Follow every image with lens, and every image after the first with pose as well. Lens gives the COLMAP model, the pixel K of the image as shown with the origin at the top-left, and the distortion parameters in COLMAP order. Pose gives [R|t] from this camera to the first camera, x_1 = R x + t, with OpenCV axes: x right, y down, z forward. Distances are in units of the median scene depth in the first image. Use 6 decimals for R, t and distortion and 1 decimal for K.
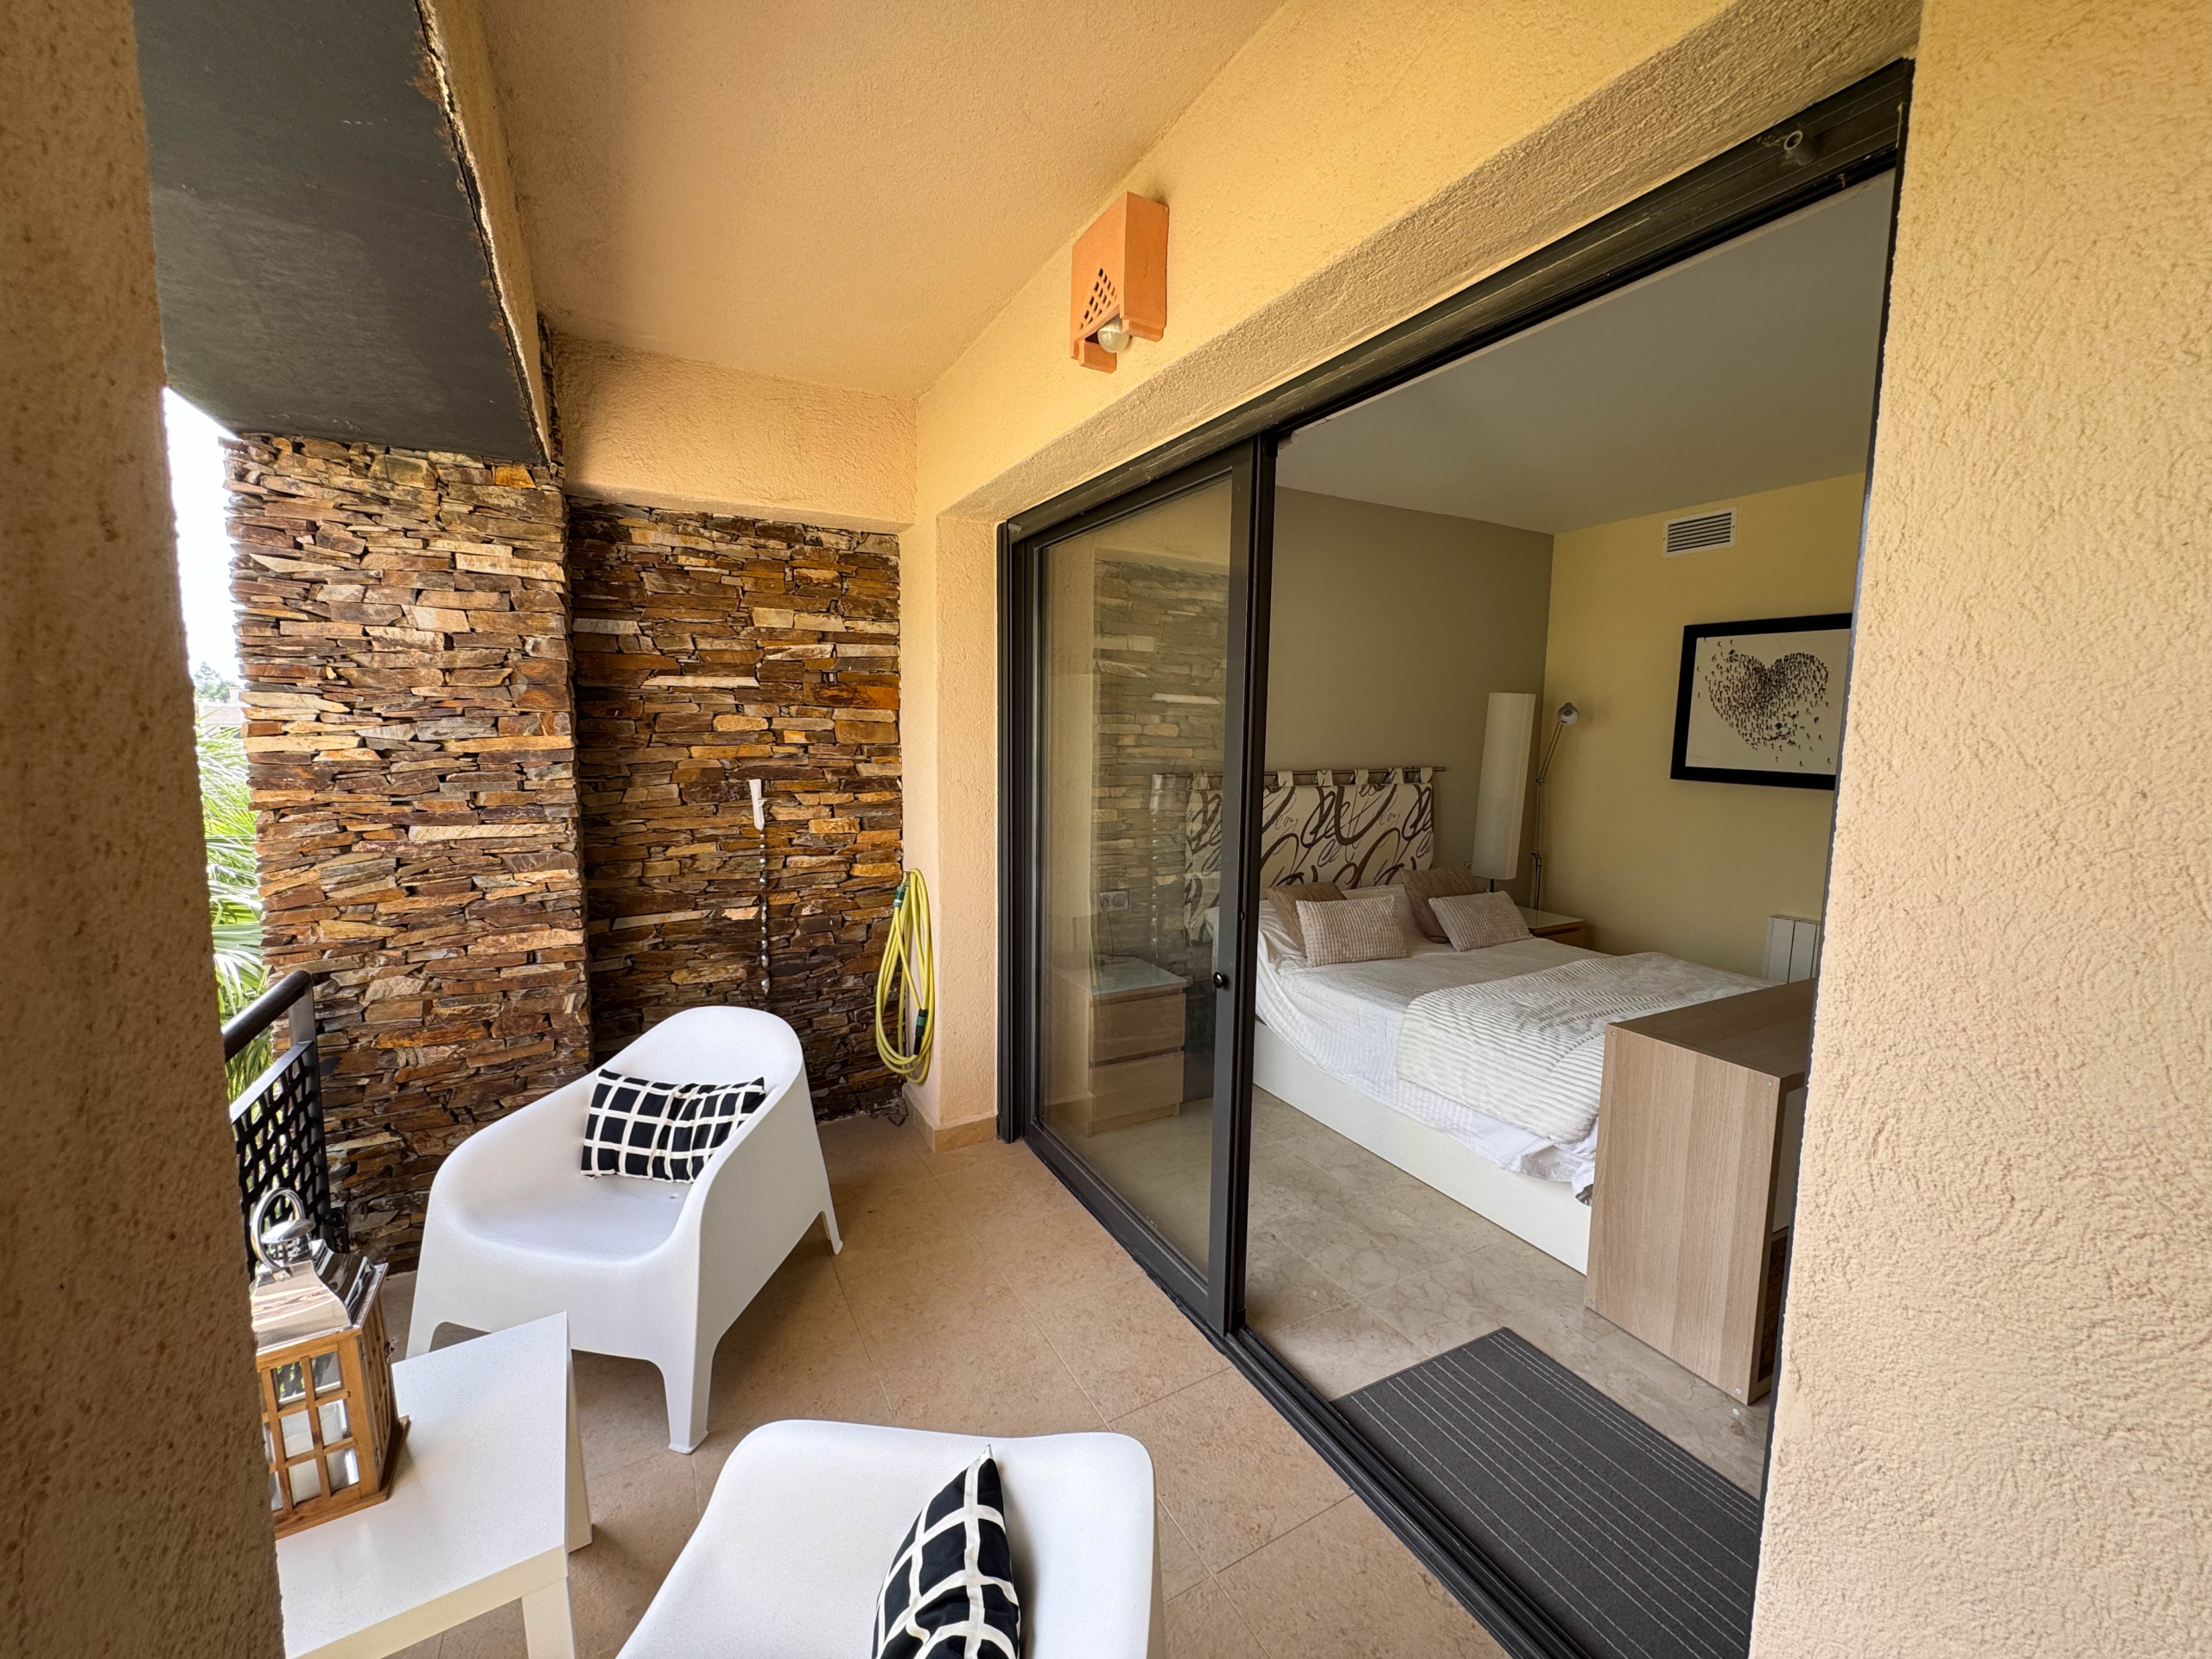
lens RADIAL K [[881.3, 0, 1107.7], [0, 881.3, 824.1], [0, 0, 1]] dist [-0.001666, 0.000259]
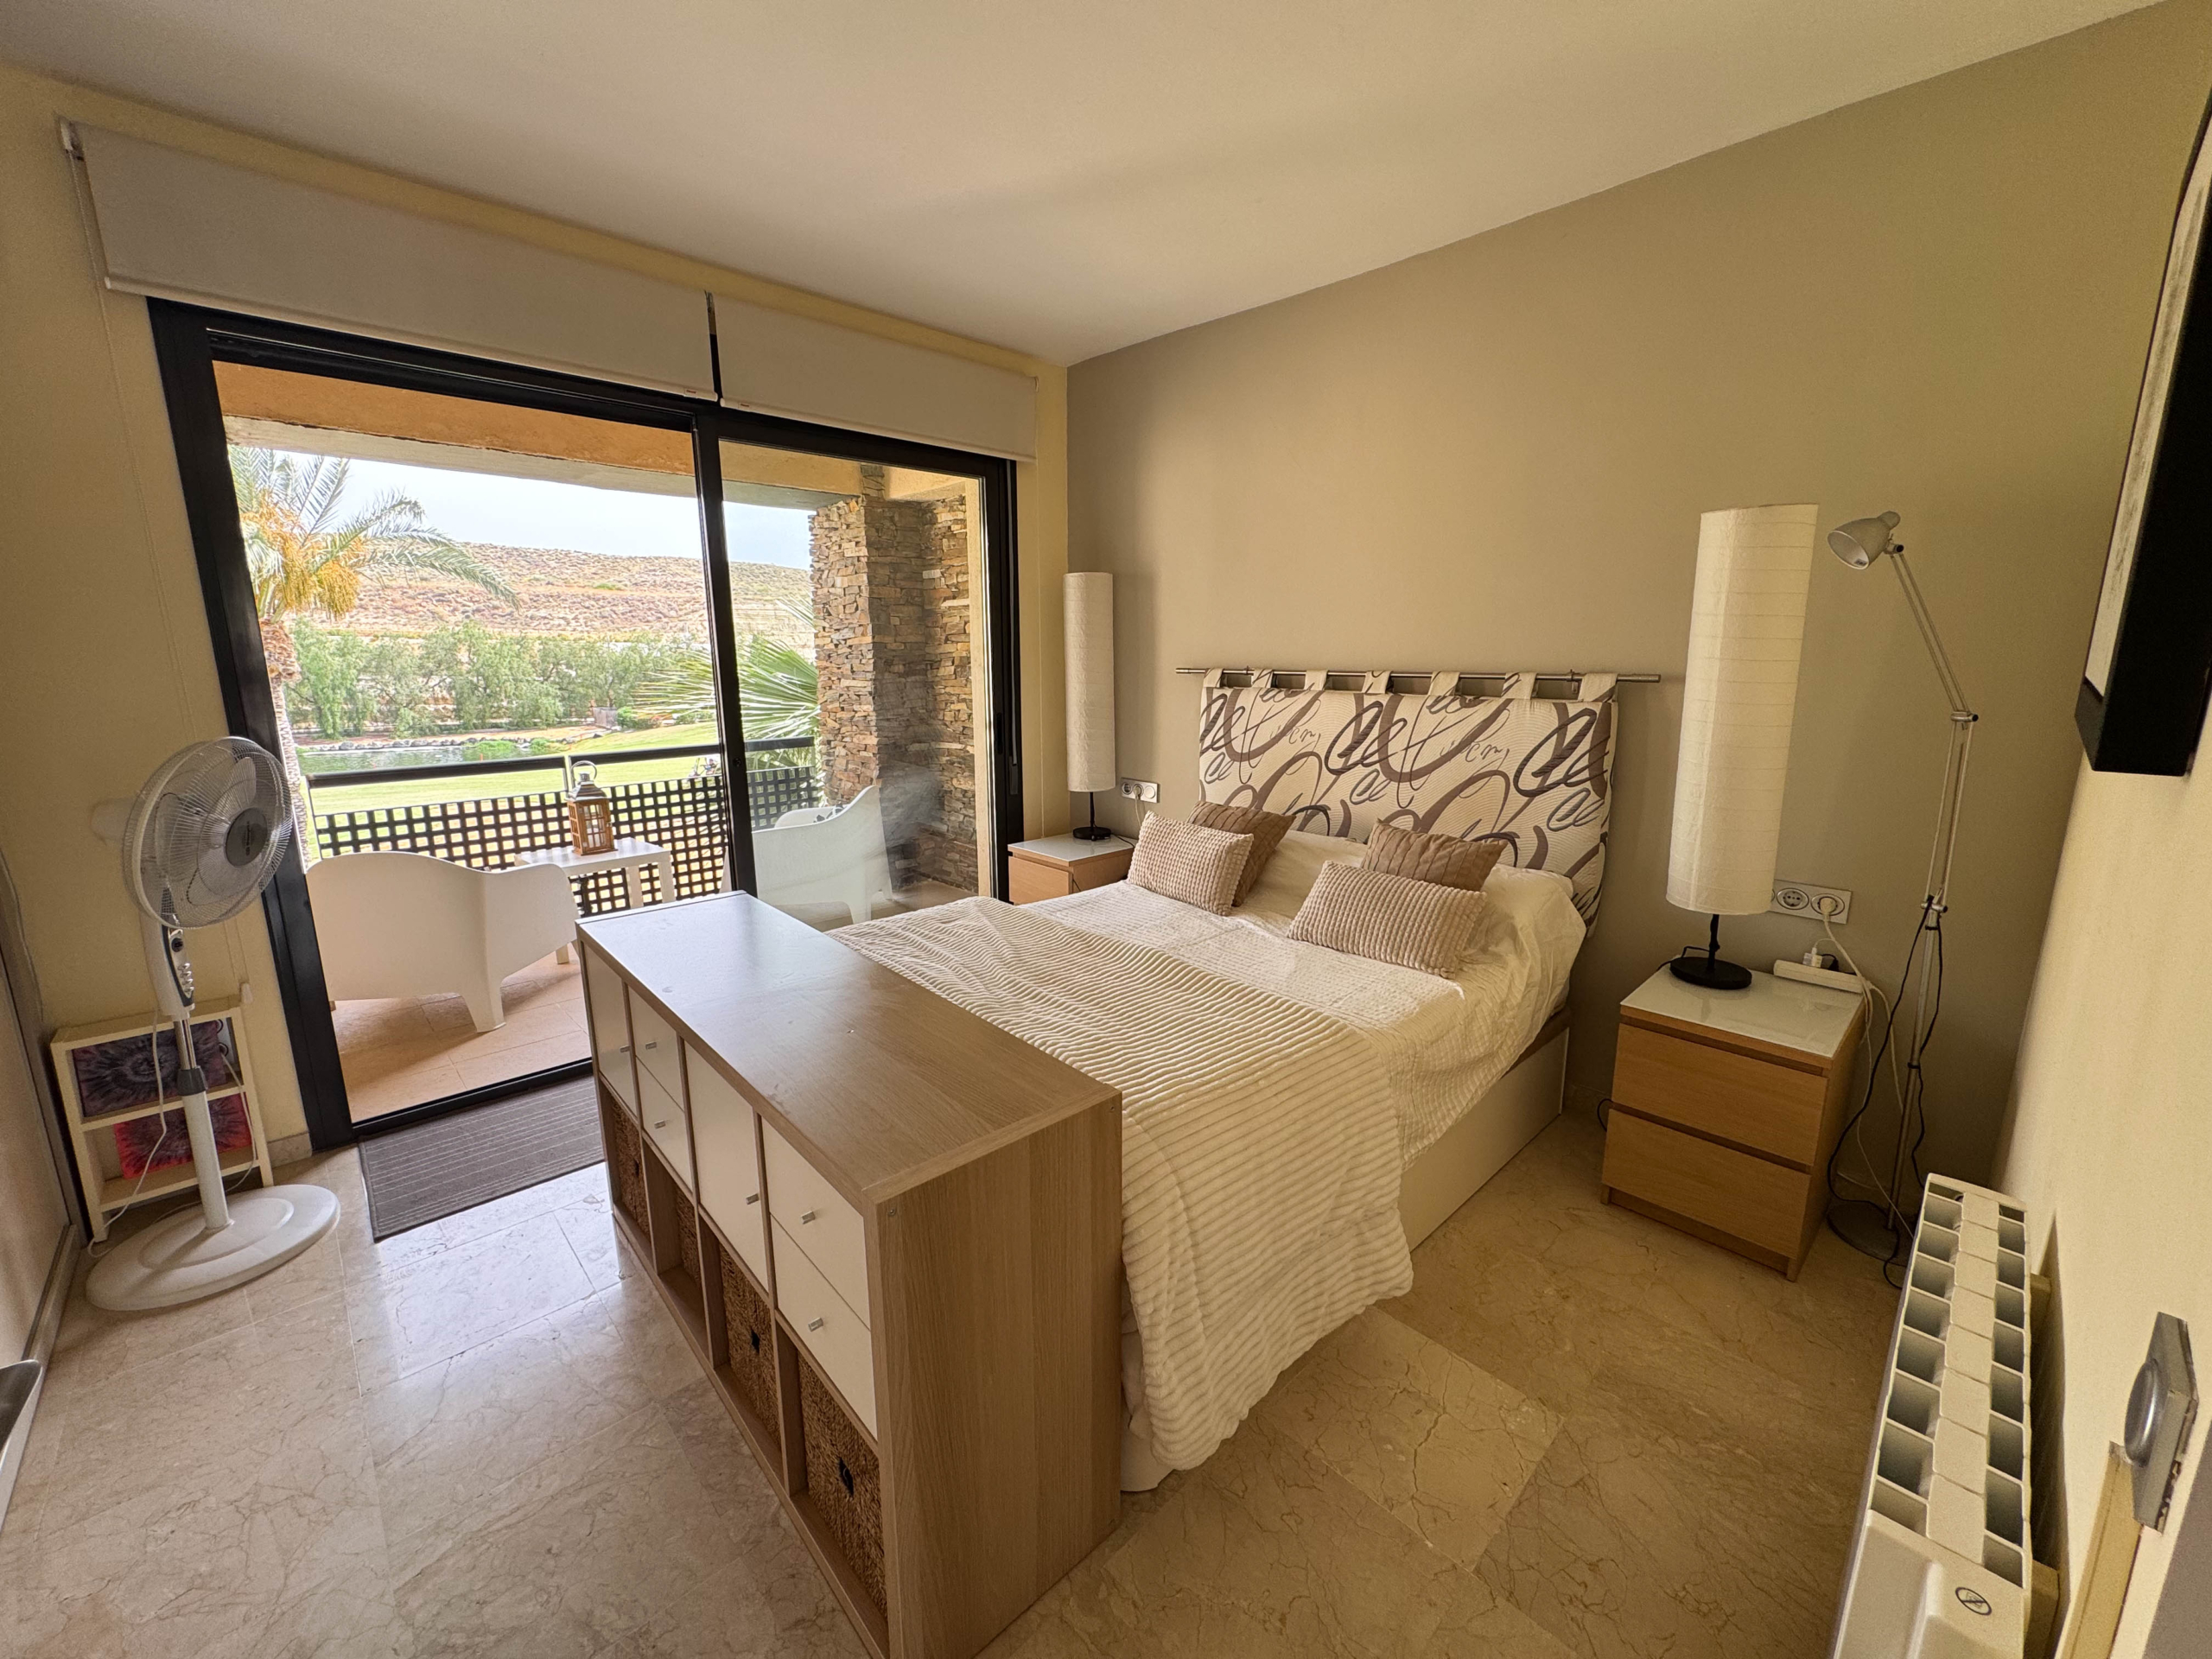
lens RADIAL K [[881.3, 0, 1109.3], [0, 881.3, 825.9], [0, 0, 1]] dist [-0.001666, 0.000259]
pose [[0.261176, 0.179870, -0.948385, 1.191470], [-0.098343, 0.982332, 0.159226, -0.041137], [0.960269, 0.051681, 0.274251, 0.812282]]
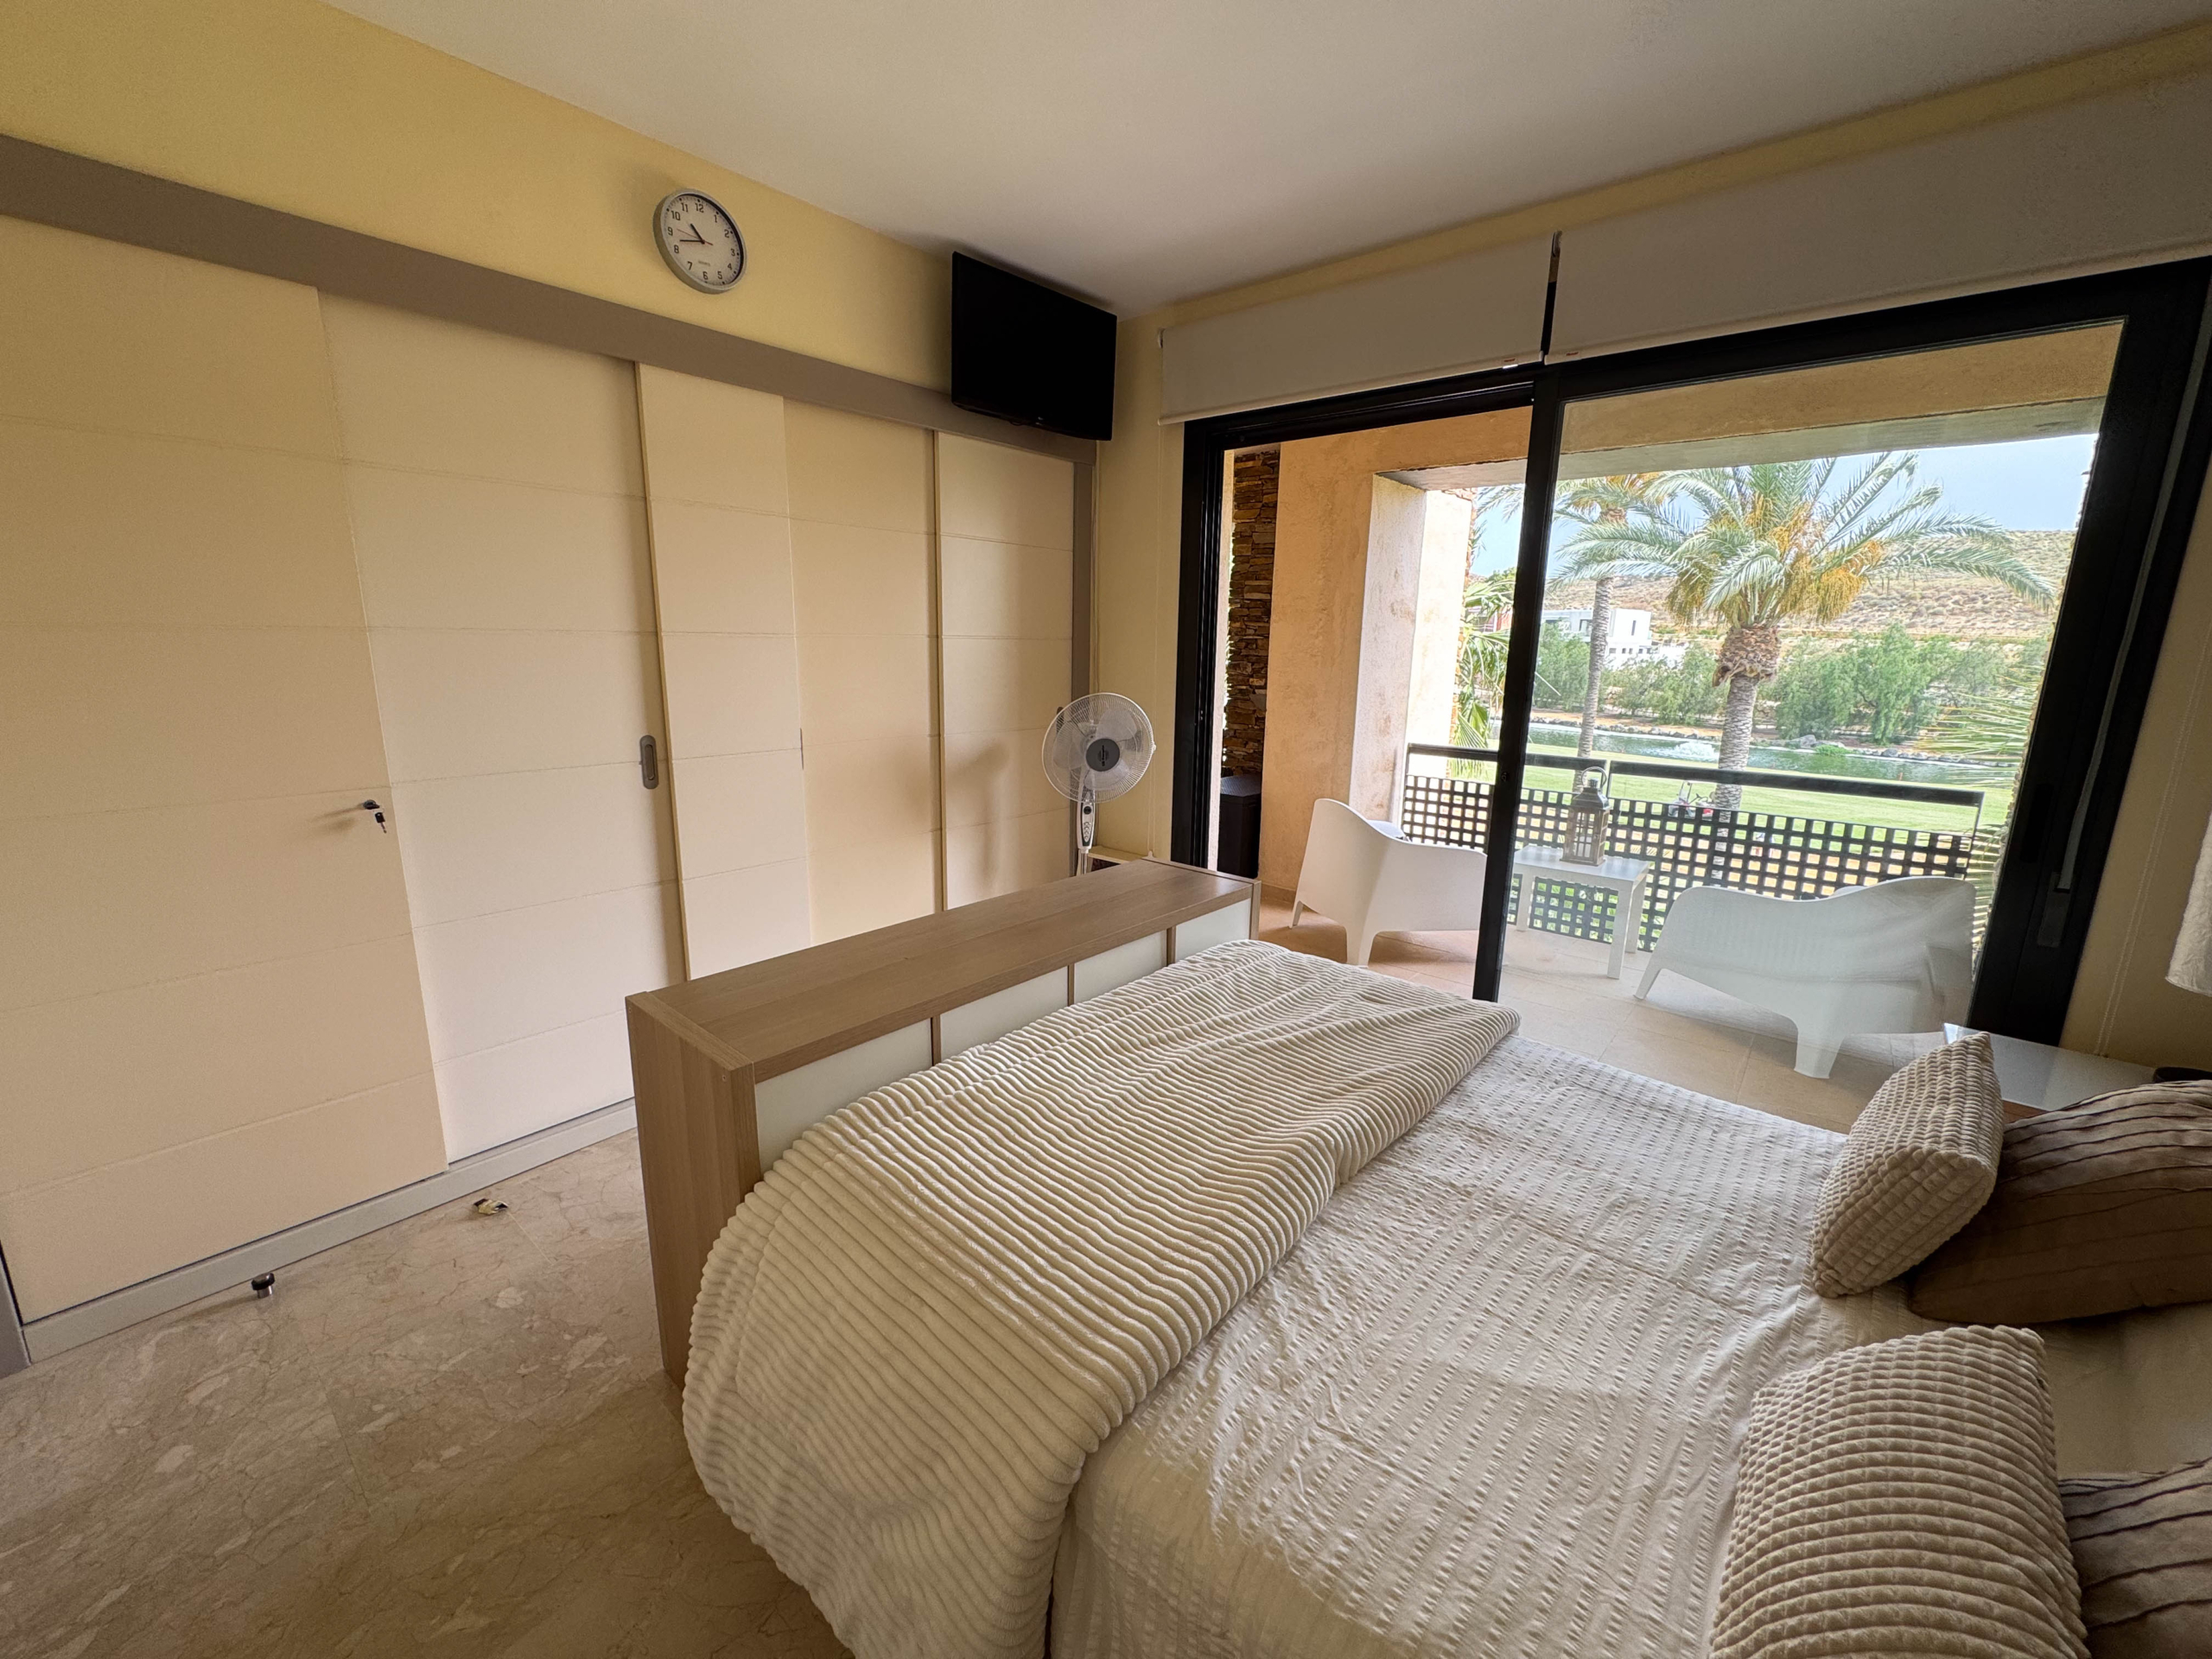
lens RADIAL K [[881.3, 0, 1108.9], [0, 881.3, 826.9], [0, 0, 1]] dist [-0.001666, 0.000259]
pose [[-0.932375, 0.047871, -0.358309, 0.802643], [-0.066088, 0.951915, 0.299149, -0.101630], [0.355400, 0.302599, -0.884378, 1.334107]]
